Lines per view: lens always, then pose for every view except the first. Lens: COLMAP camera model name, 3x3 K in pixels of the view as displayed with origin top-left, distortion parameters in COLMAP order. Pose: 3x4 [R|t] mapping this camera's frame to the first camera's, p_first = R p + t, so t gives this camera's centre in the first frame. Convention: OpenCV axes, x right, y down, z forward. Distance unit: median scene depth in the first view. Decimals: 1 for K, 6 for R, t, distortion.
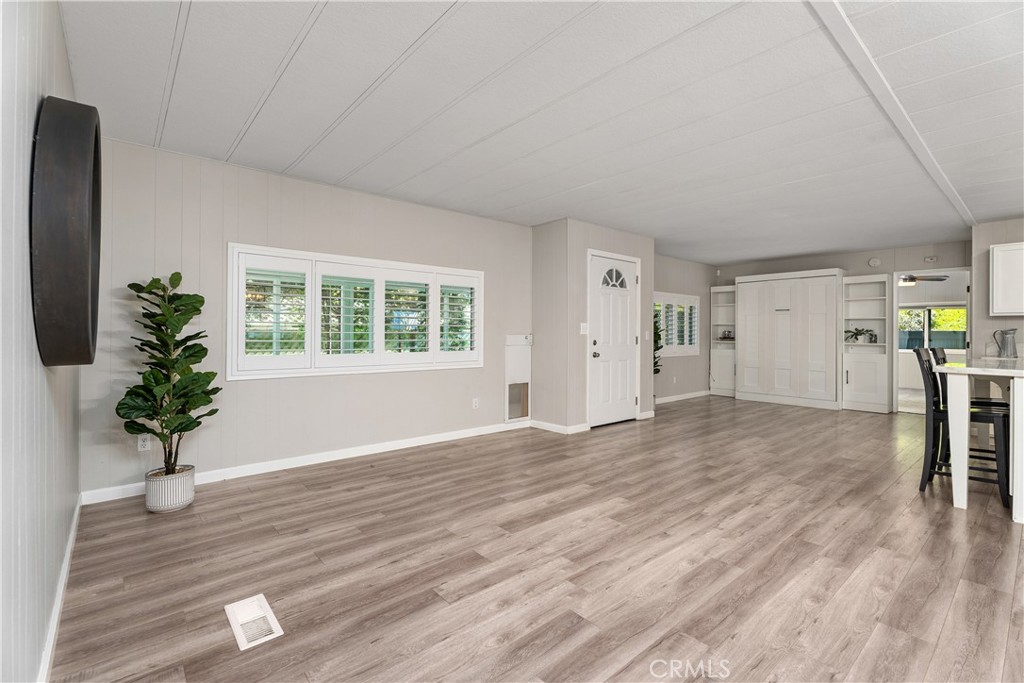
lens RADIAL K [[453.8, 0, 507.9], [0, 453.8, 332.0], [0, 0, 1]] dist [0.003666, -0.003023]
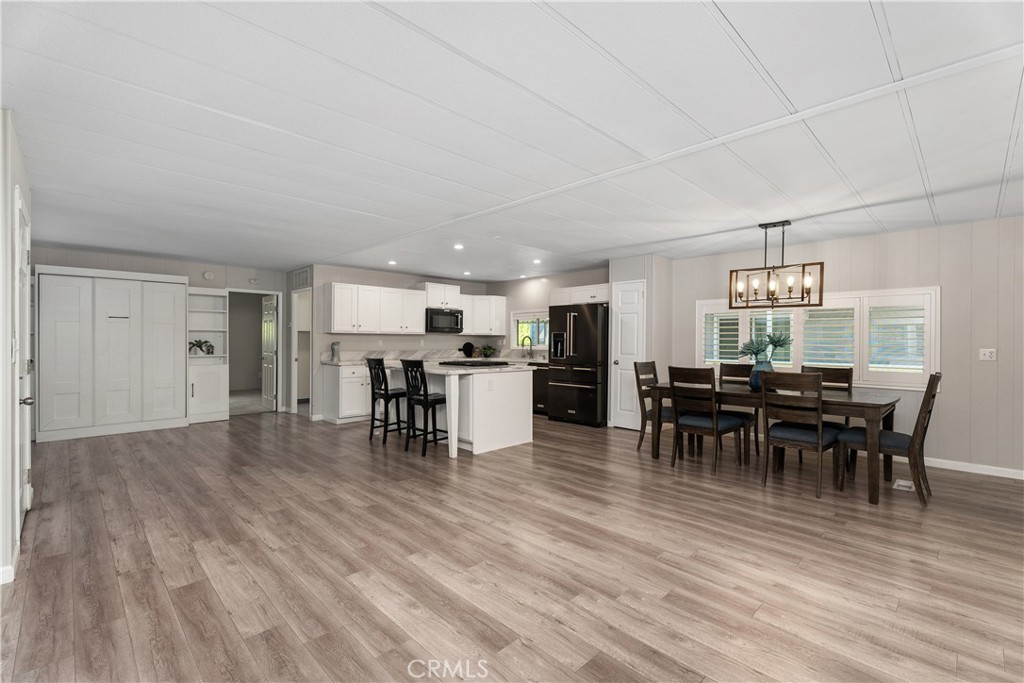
lens RADIAL K [[453.8, 0, 513.1], [0, 453.8, 339.9], [0, 0, 1]] dist [0.003666, -0.003023]
pose [[-0.077385, -0.006108, 0.996983, -0.587617], [-0.005293, 0.999970, 0.005716, -0.037777], [-0.996987, -0.004835, -0.077415, 0.866628]]
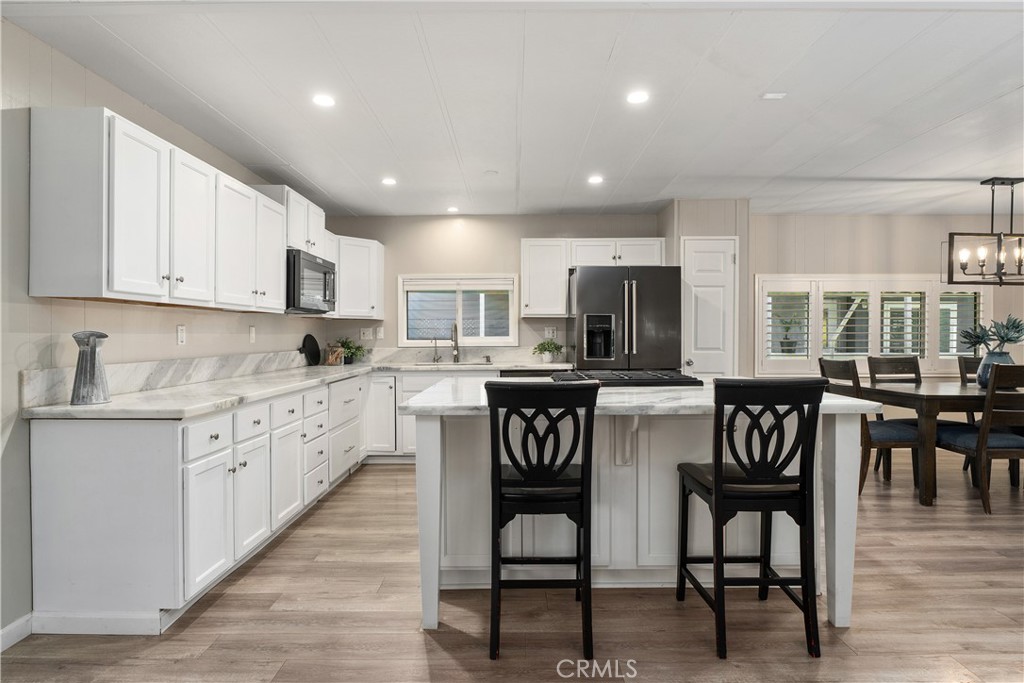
lens RADIAL K [[526.3, 0, 510.1], [0, 526.3, 342.3], [0, 0, 1]] dist [-0.009322, -0.000629]
pose [[-0.758585, -0.015893, 0.651381, 0.830999], [-0.003525, 0.999788, 0.020288, -0.013189], [-0.651565, 0.013093, -0.758480, 1.735491]]
